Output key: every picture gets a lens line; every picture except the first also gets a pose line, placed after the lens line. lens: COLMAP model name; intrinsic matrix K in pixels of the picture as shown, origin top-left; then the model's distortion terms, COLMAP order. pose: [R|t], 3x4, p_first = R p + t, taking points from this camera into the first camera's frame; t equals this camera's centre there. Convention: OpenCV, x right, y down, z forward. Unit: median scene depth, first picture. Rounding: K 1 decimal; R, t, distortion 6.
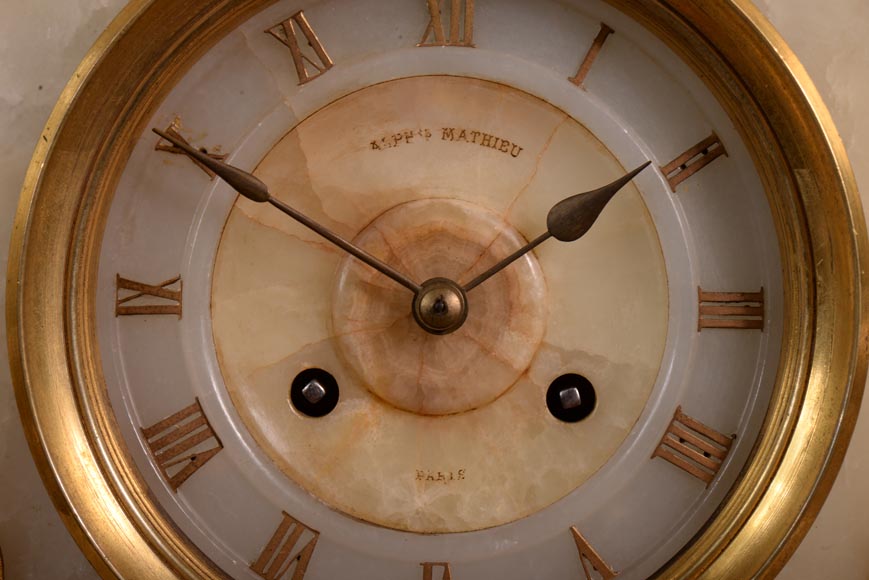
lens RADIAL K [[2998.0, 0, 433.8], [0, 2998.0, 289.2], [0, 0, 1]] dist [-0.274317, 0.000000]
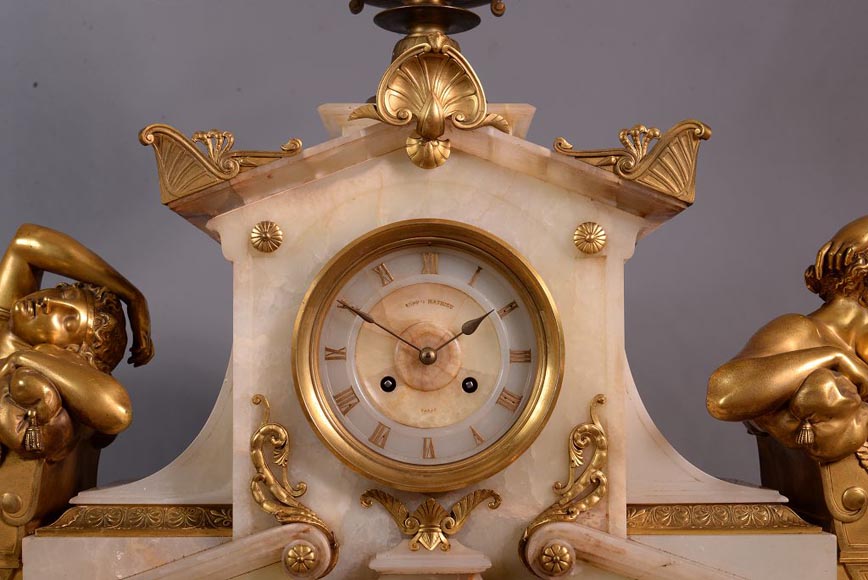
lens RADIAL K [[1455.8, 0, 434.5], [0, 1455.8, 292.4], [0, 0, 1]] dist [-0.115829, 0.000000]
pose [[0.999499, -0.007688, 0.030689, -0.037623], [0.010381, 0.996016, -0.088570, 0.074771], [-0.029886, 0.088844, 0.995597, -0.531438]]
